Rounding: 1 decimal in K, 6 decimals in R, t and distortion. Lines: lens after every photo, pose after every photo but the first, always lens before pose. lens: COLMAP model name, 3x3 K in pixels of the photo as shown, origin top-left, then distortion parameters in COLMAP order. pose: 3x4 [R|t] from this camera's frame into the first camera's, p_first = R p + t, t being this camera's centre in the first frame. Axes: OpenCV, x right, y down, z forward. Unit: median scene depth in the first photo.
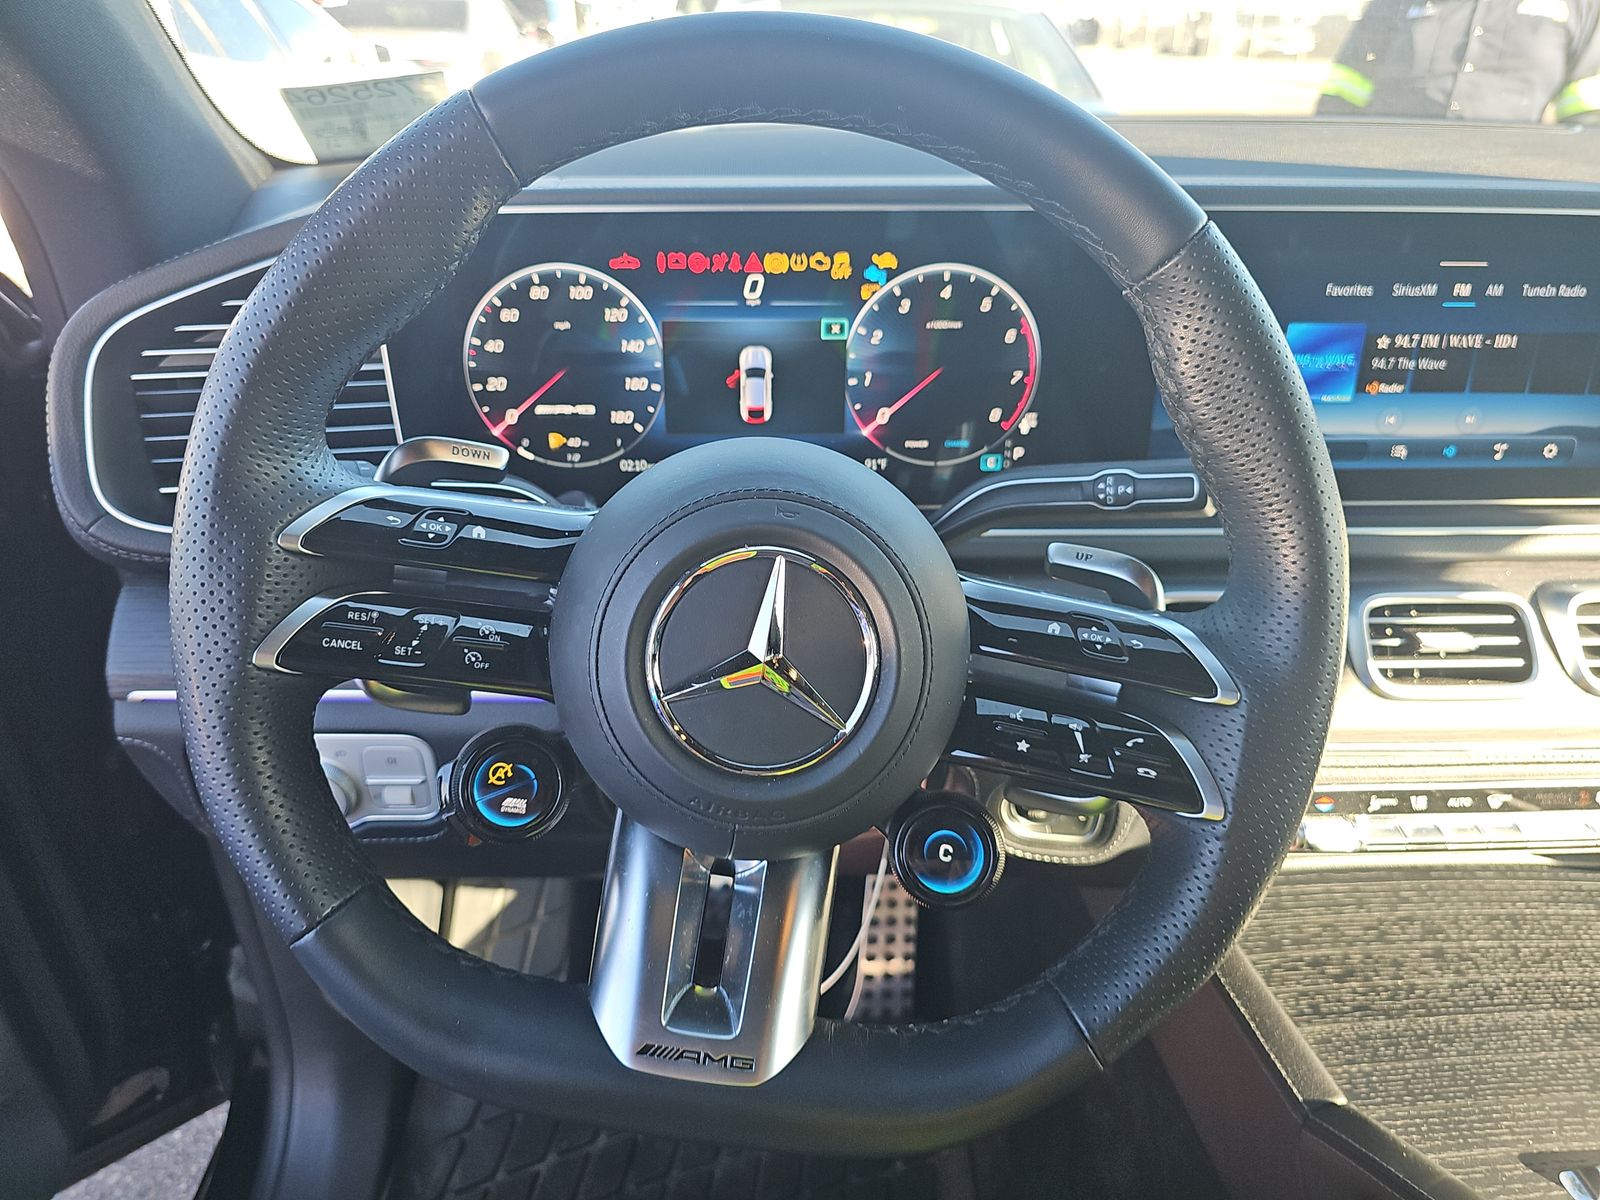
lens RADIAL K [[979.8, 0, 800.0], [0, 979.8, 600.0], [0, 0, 1]] dist [-0.001183, -0.017124]
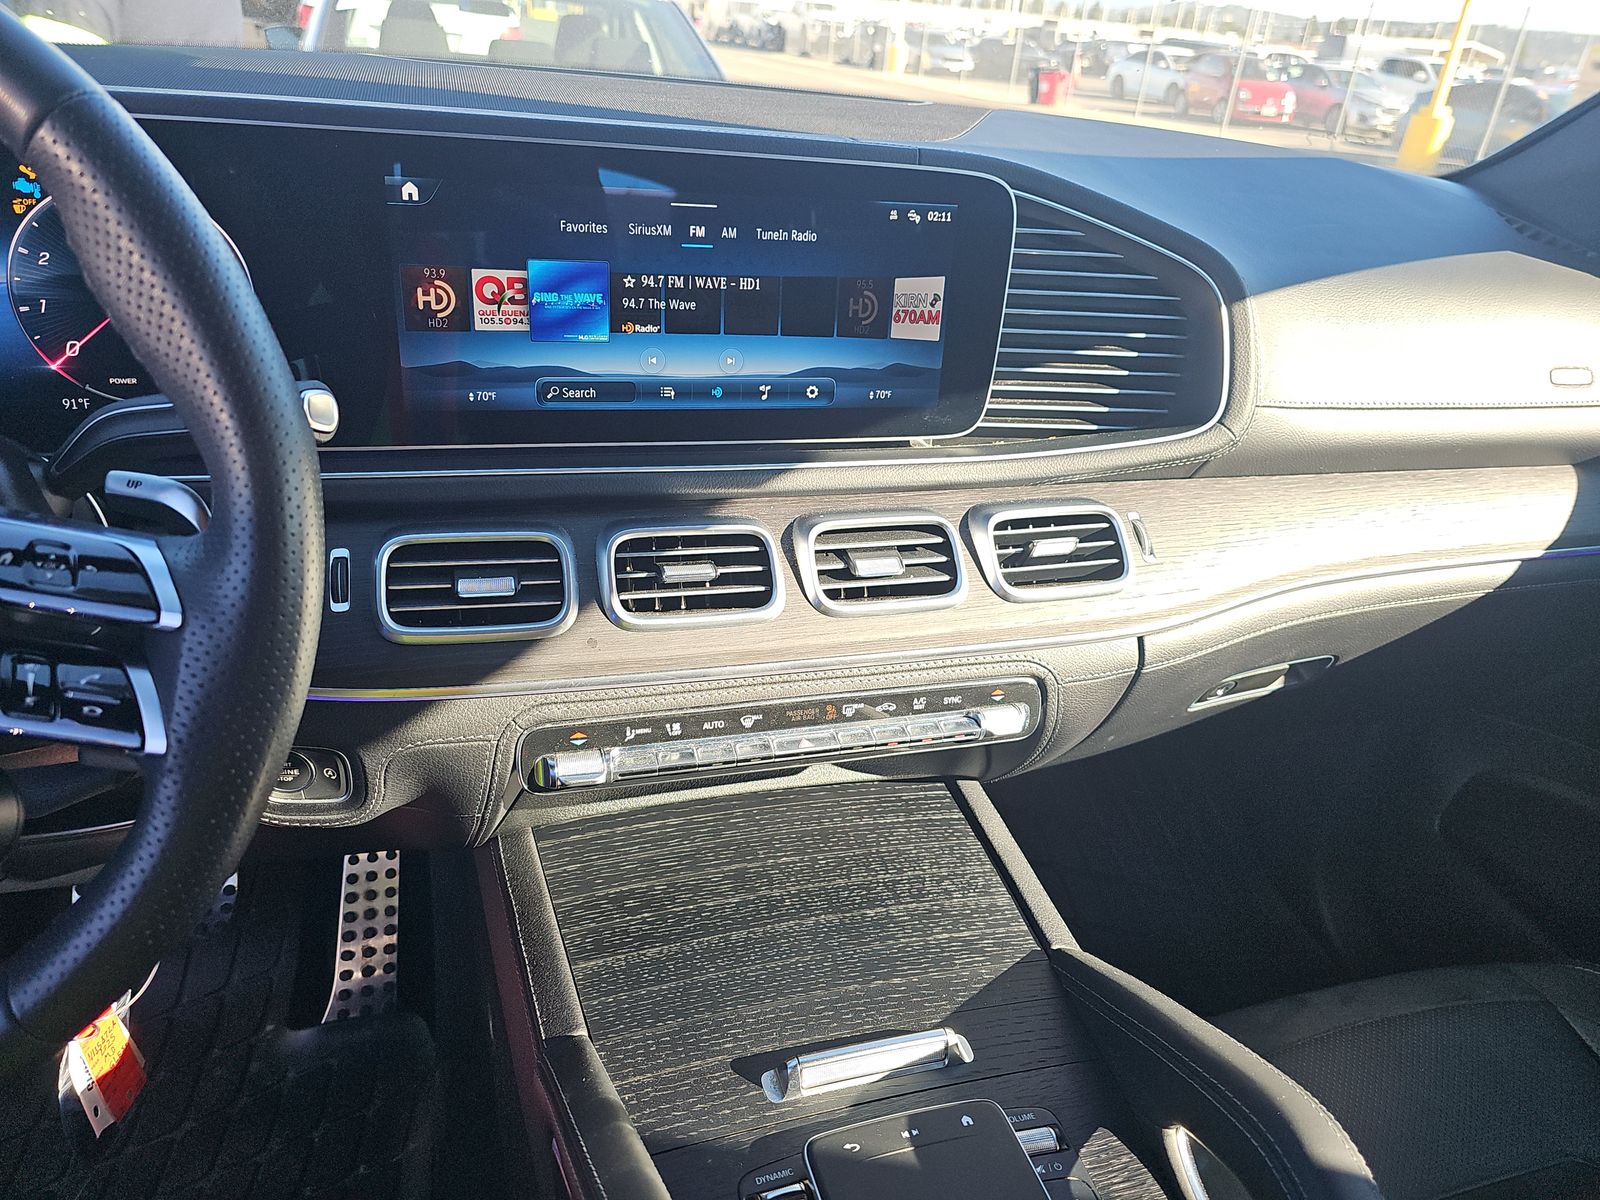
lens RADIAL K [[957.8, 0, 800.0], [0, 957.8, 600.0], [0, 0, 1]] dist [0.040274, -0.045368]
pose [[0.966989, -0.052183, 0.249417, 0.509685], [0.050732, 0.998637, 0.012248, 0.064348], [-0.249717, 0.000810, 0.968319, -0.013581]]
